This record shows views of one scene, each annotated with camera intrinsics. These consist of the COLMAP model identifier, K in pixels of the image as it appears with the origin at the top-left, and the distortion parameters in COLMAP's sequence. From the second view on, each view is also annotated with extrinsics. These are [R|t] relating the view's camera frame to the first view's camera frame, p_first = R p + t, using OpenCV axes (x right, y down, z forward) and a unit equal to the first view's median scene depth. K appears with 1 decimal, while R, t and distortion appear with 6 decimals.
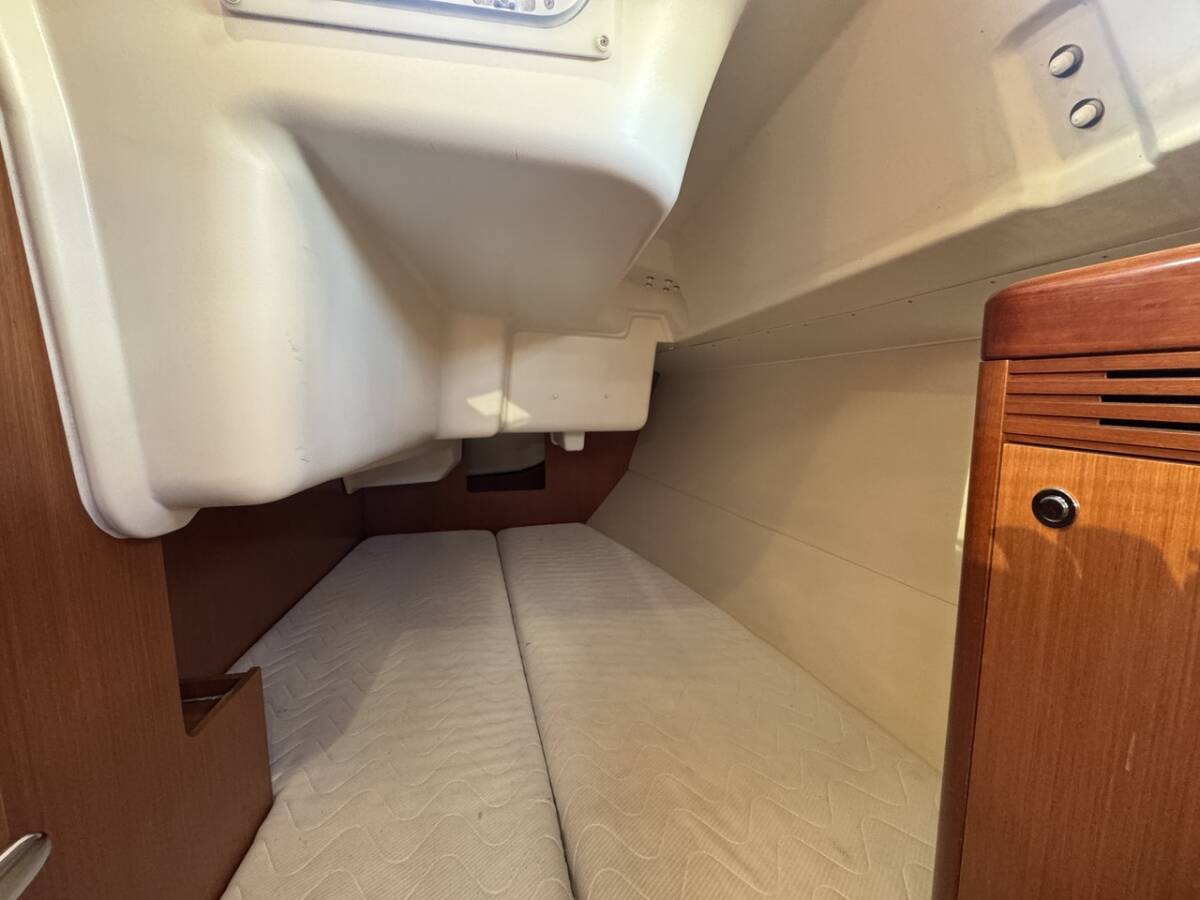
lens RADIAL K [[481.7, 0, 600.0], [0, 481.7, 450.0], [0, 0, 1]] dist [-0.001133, -0.004782]
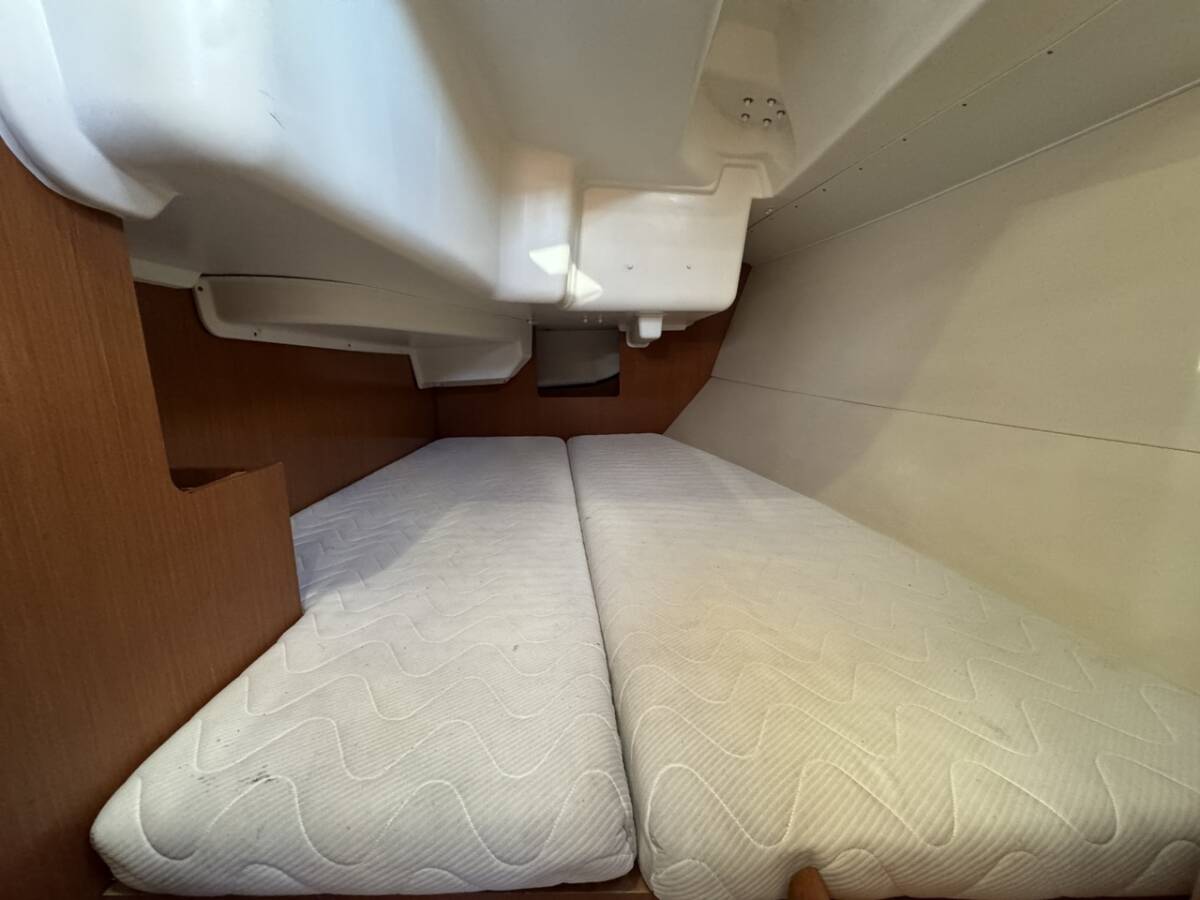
lens RADIAL K [[481.7, 0, 604.2], [0, 481.7, 455.6], [0, 0, 1]] dist [0.000643, -0.000091]
pose [[0.986237, 0.035287, -0.161525, 0.018318], [-0.023531, 0.996972, 0.074119, 0.203627], [0.163652, -0.069298, 0.984081, 0.117724]]
